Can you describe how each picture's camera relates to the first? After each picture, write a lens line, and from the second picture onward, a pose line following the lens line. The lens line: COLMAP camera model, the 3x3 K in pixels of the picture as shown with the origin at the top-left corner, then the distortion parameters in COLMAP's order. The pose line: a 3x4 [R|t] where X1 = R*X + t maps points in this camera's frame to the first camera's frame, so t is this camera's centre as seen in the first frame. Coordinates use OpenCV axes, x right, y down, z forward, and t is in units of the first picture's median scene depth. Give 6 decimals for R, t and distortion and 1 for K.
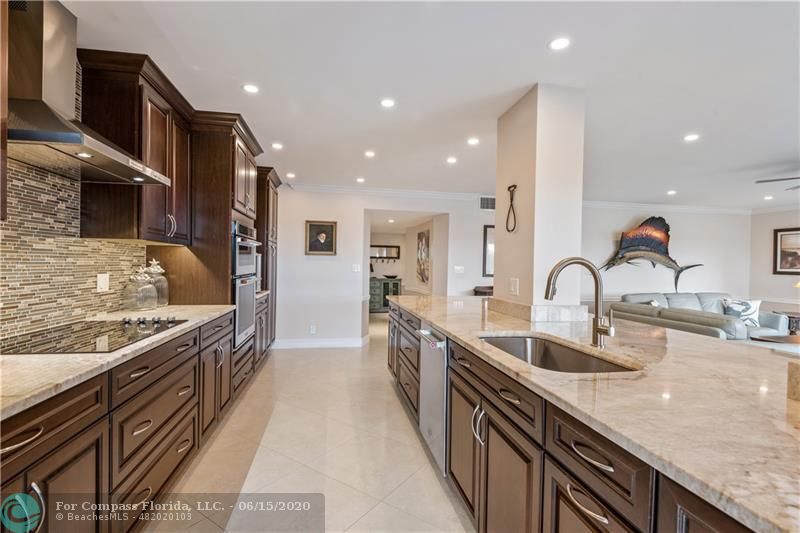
lens RADIAL K [[378.2, 0, 401.1], [0, 378.2, 265.9], [0, 0, 1]] dist [-0.003093, -0.001297]
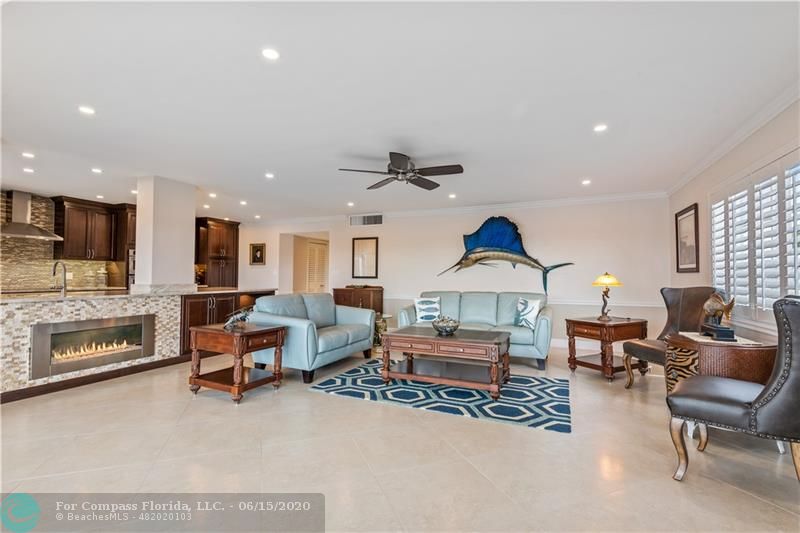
lens RADIAL K [[365.8, 0, 393.3], [0, 365.8, 268.2], [0, 0, 1]] dist [0.016087, -0.007802]
pose [[0.813228, -0.024911, -0.581412, 0.988276], [0.008639, 0.999490, -0.030741, 0.032309], [0.581881, 0.019977, 0.813028, 0.056598]]
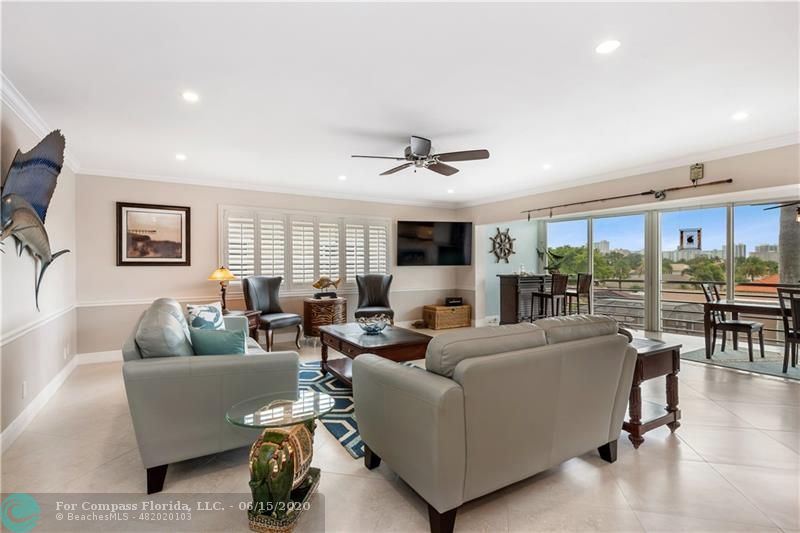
lens RADIAL K [[379.5, 0, 398.7], [0, 379.5, 262.4], [0, 0, 1]] dist [0.000690, -0.002723]
pose [[-0.357806, -0.009294, 0.933750, 0.143698], [0.001815, 0.999942, 0.010648, 0.009377], [-0.933794, 0.005504, -0.357768, 0.790254]]
